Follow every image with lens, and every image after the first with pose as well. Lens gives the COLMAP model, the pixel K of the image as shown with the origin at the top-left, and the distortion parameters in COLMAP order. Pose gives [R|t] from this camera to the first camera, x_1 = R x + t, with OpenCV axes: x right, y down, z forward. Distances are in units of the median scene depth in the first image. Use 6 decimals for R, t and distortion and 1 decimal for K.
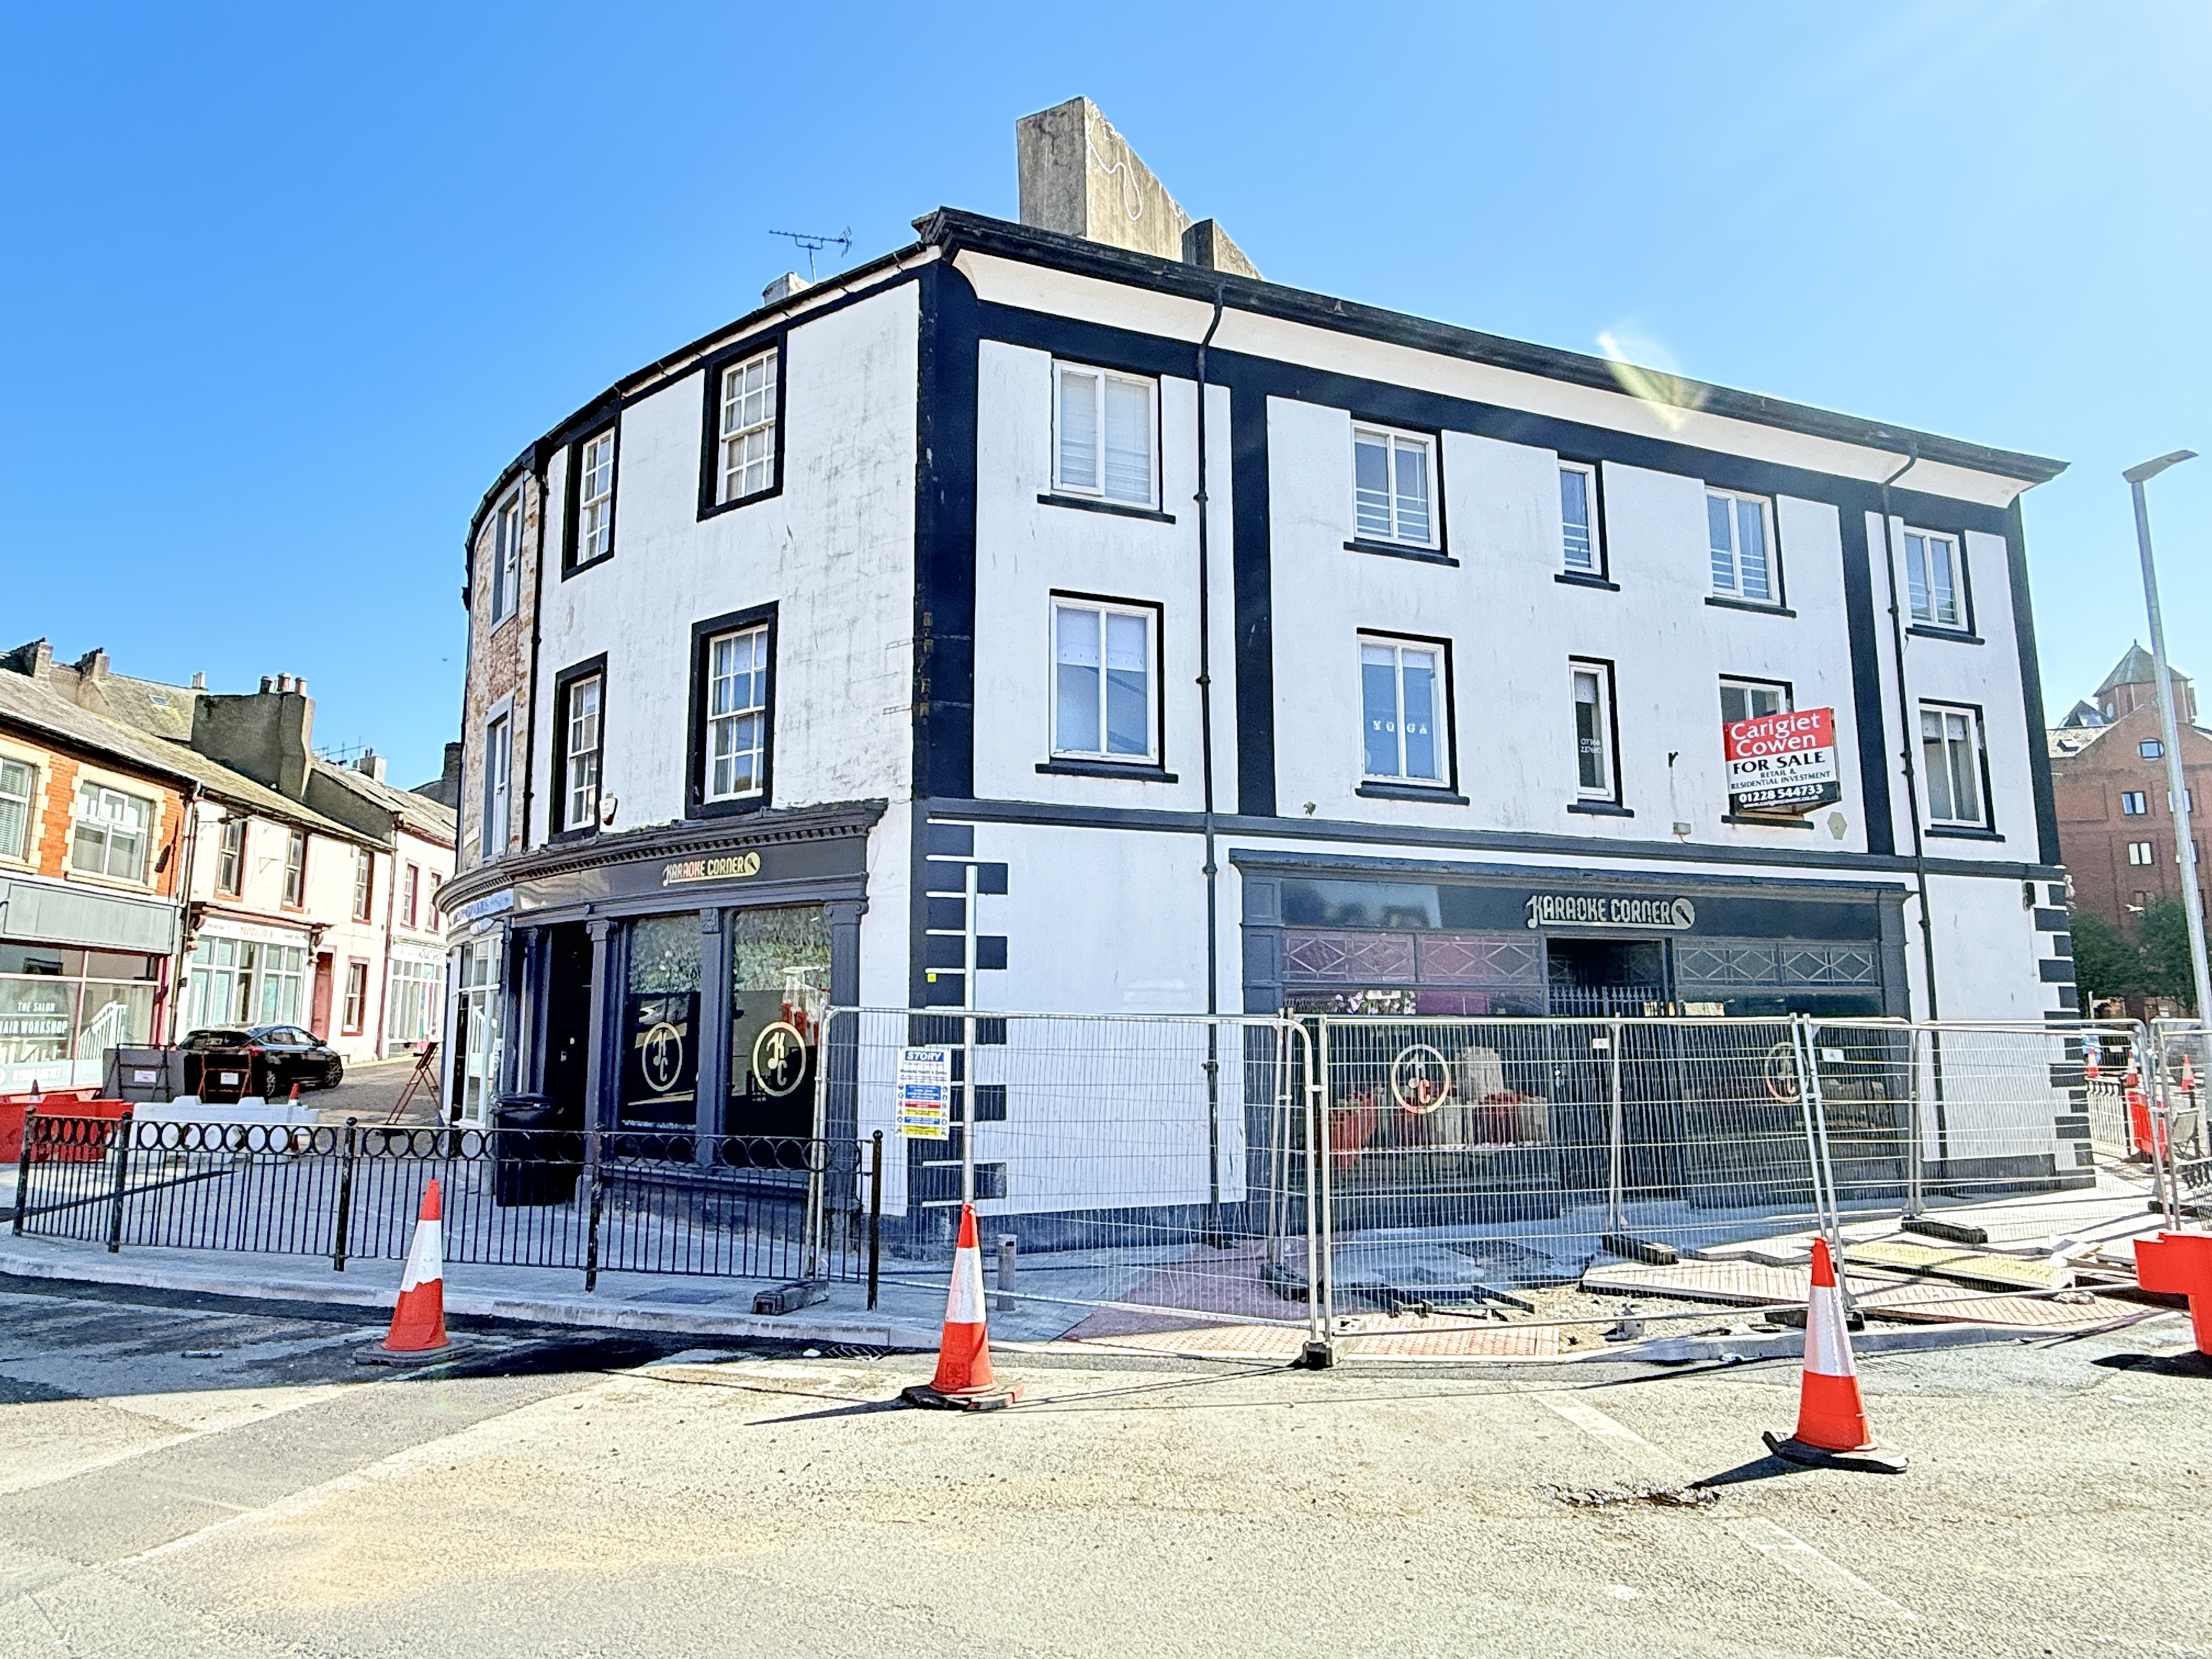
lens RADIAL K [[1309.6, 0, 1113.7], [0, 1309.6, 826.8], [0, 0, 1]] dist [-0.004951, 0.007657]
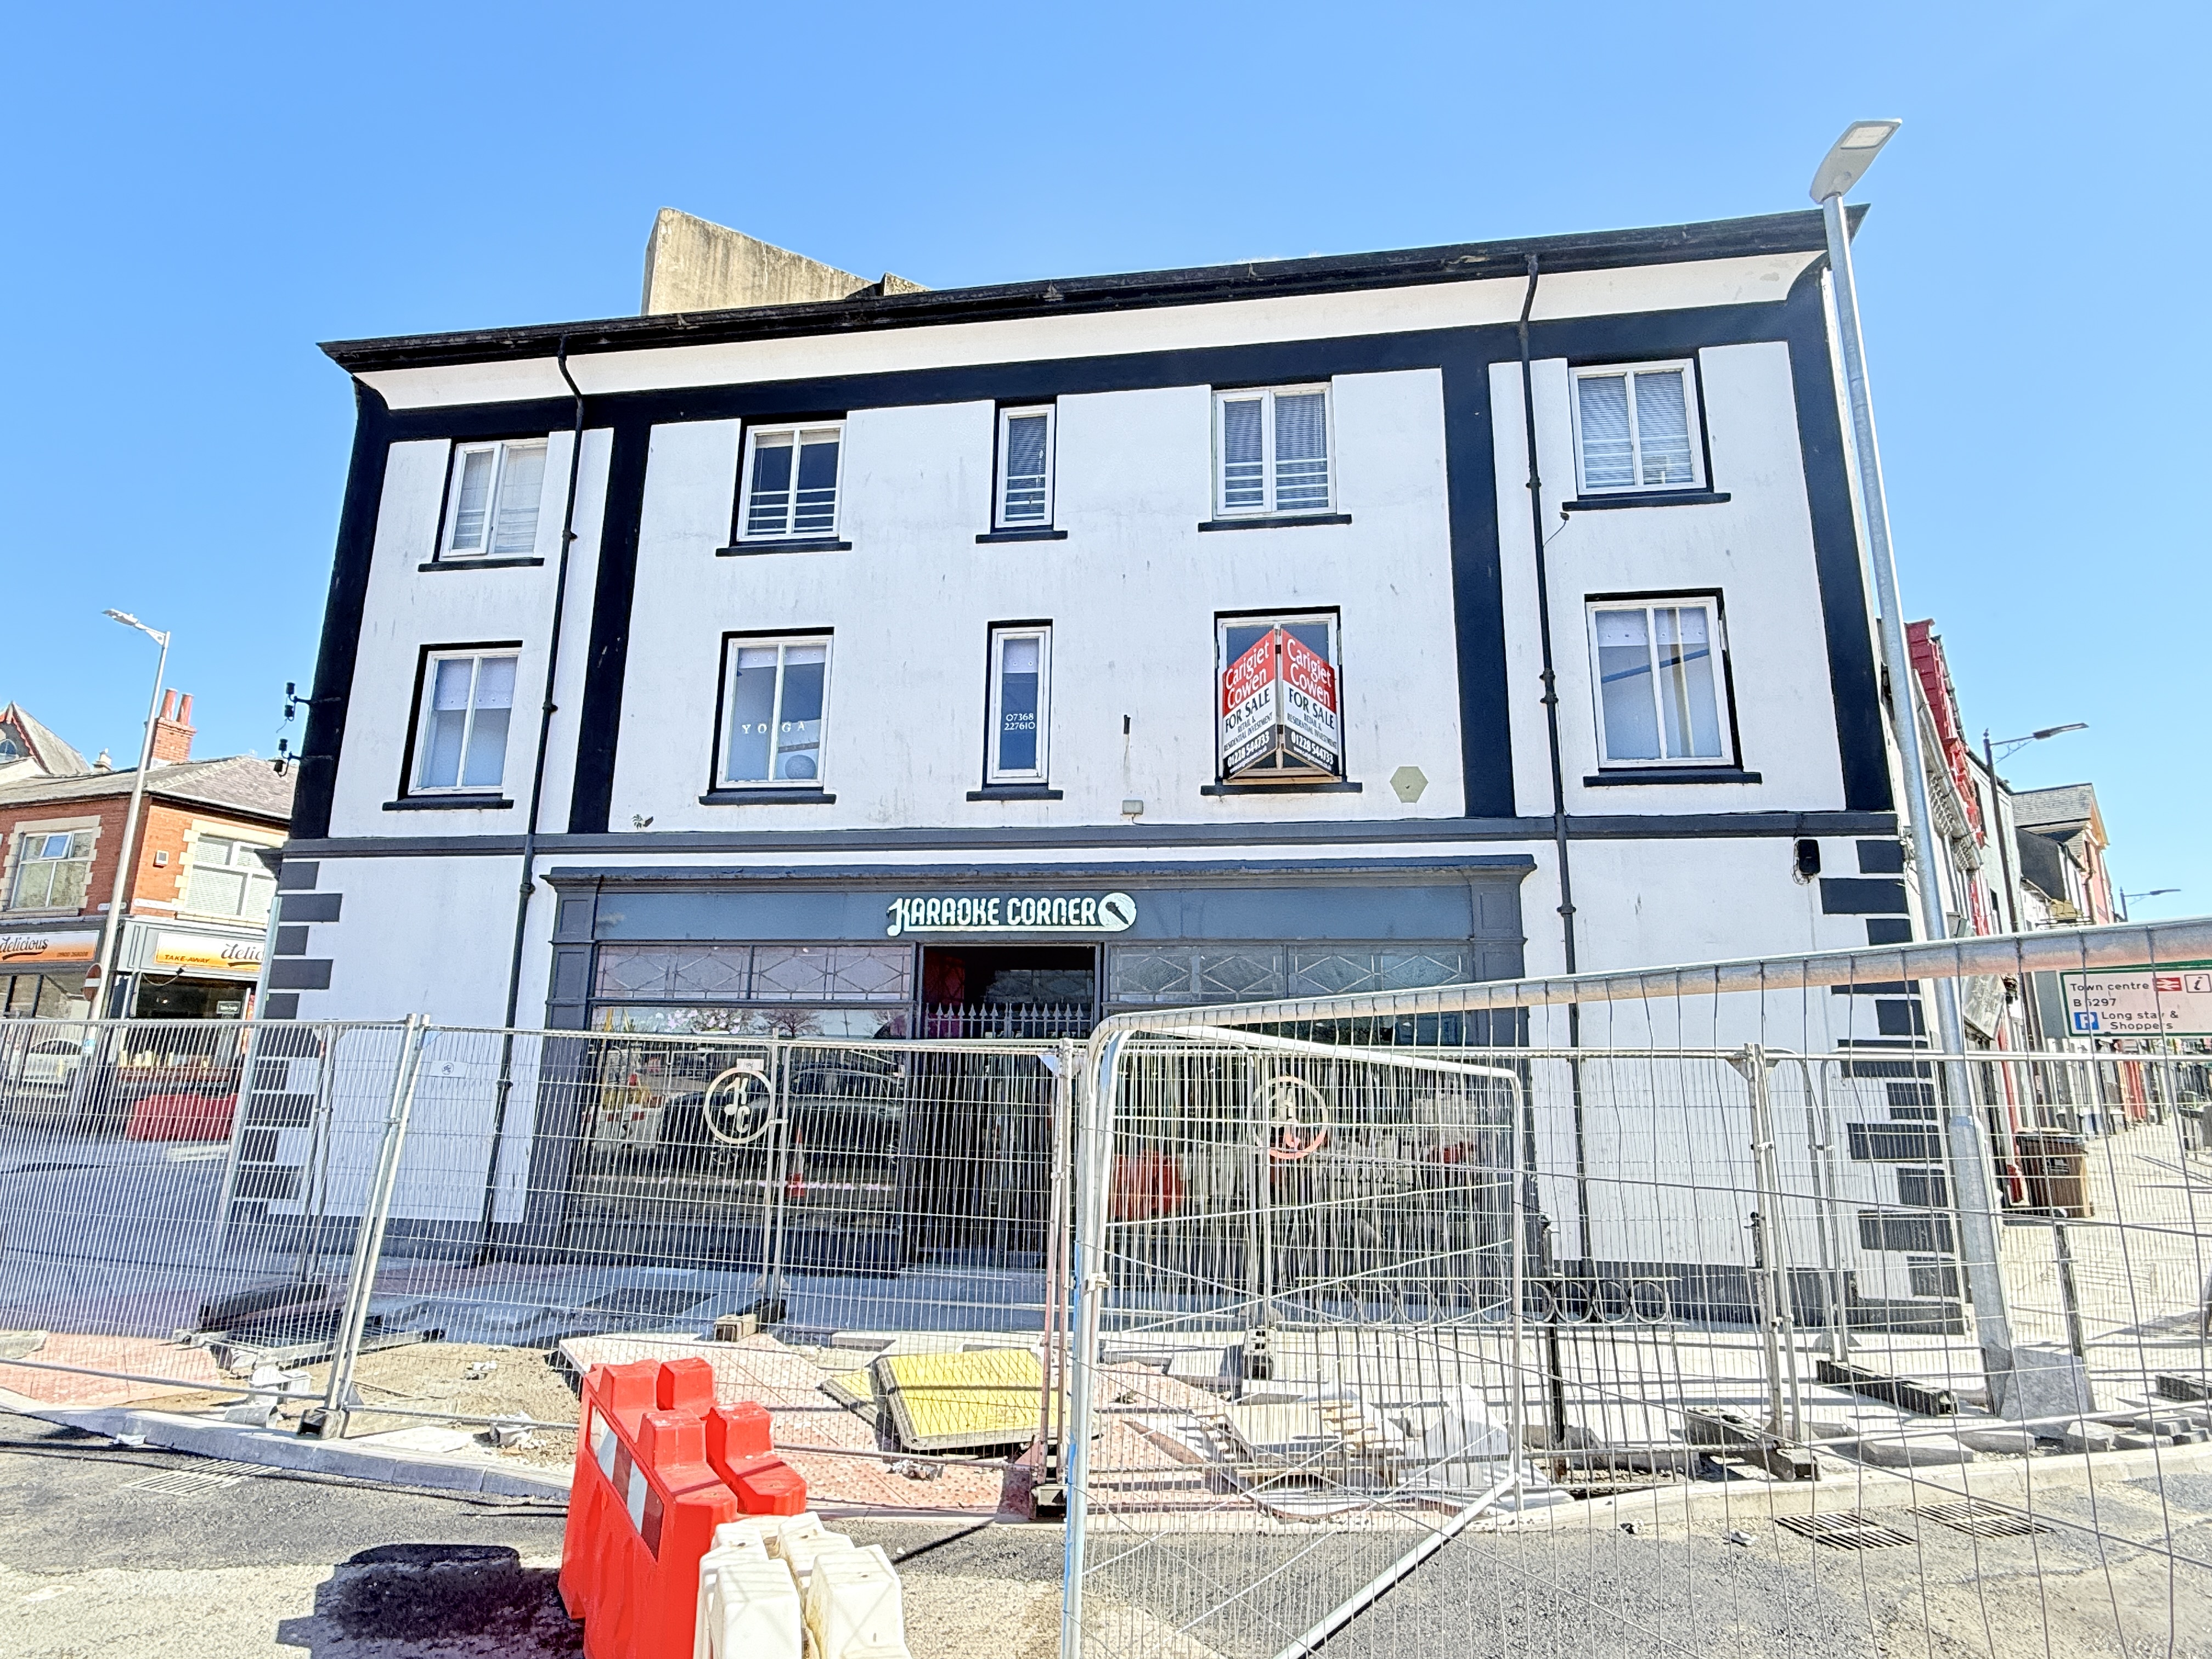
lens RADIAL K [[1140.4, 0, 1120.2], [0, 1140.4, 818.0], [0, 0, 1]] dist [0.003817, -0.000263]
pose [[0.868691, -0.092221, -0.486695, 0.830009], [0.059179, 0.994801, -0.082872, 0.071343], [0.491807, 0.043188, 0.869632, 0.410230]]
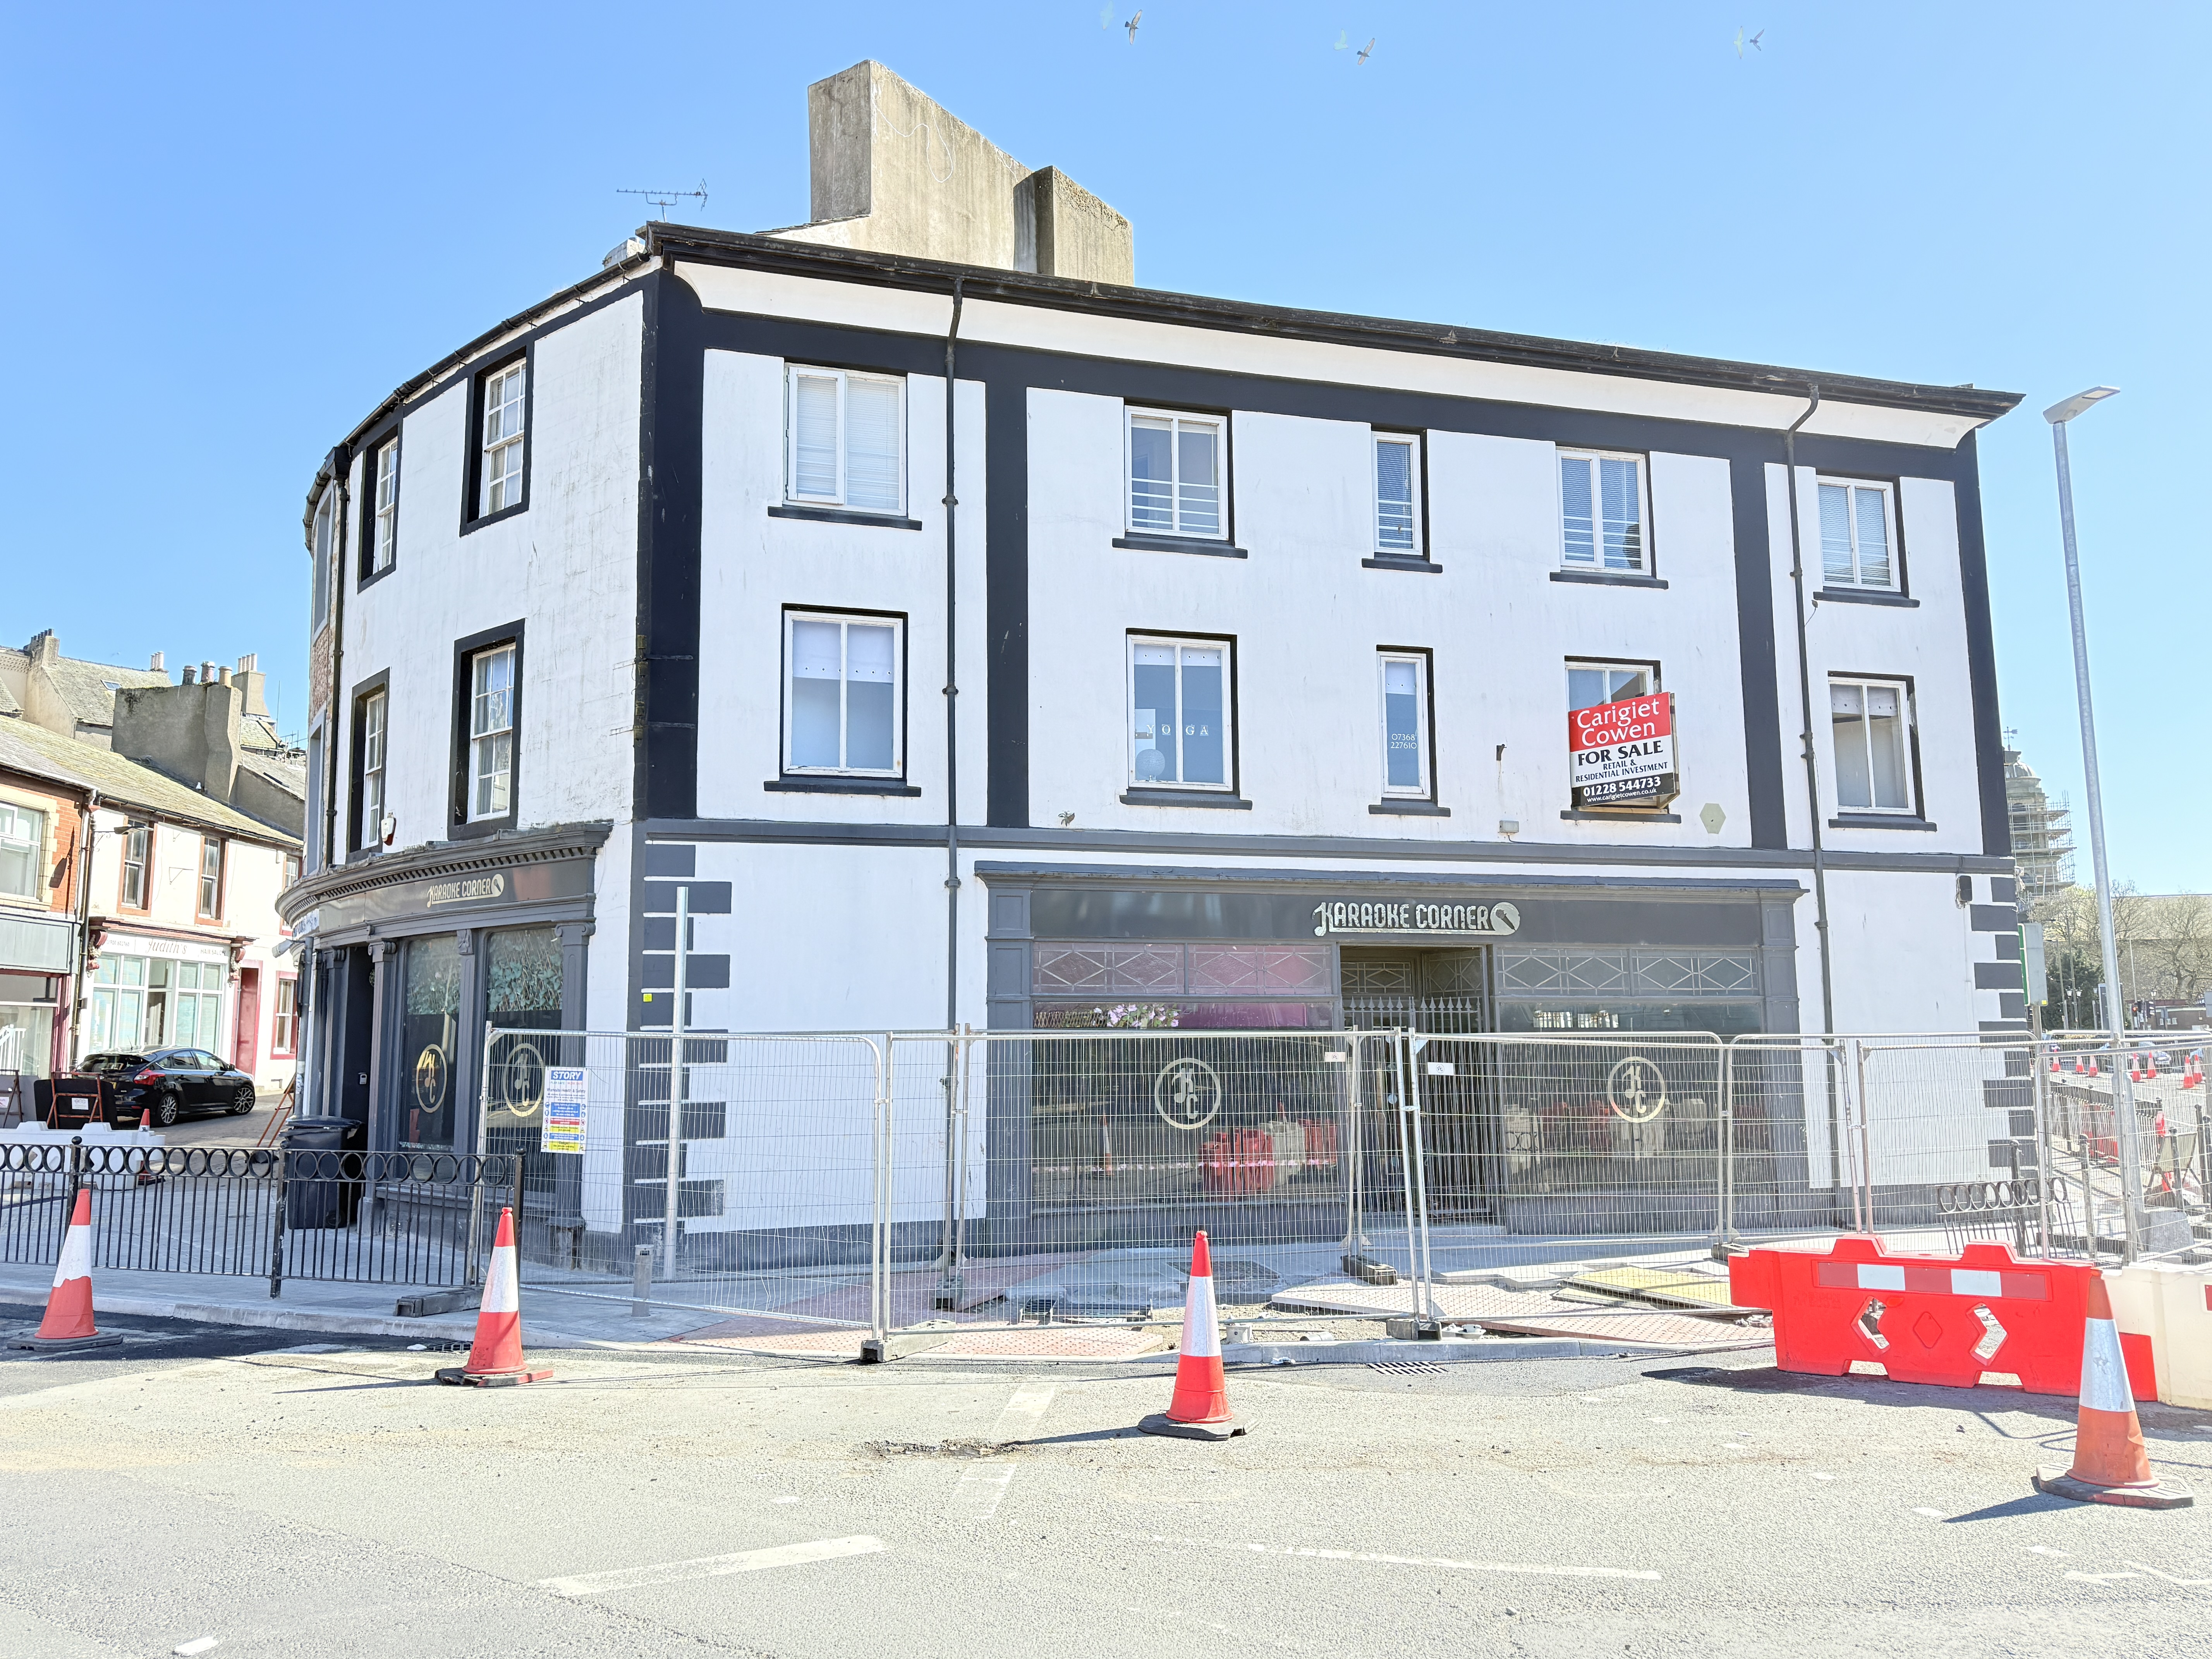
lens RADIAL K [[1577.6, 0, 1122.7], [0, 1577.6, 831.2], [0, 0, 1]] dist [0.066172, -0.072761]
pose [[0.995733, -0.018097, -0.090485, 0.281485], [0.019961, 0.999606, 0.019739, -0.024958], [0.090092, -0.021461, 0.995702, -0.154827]]
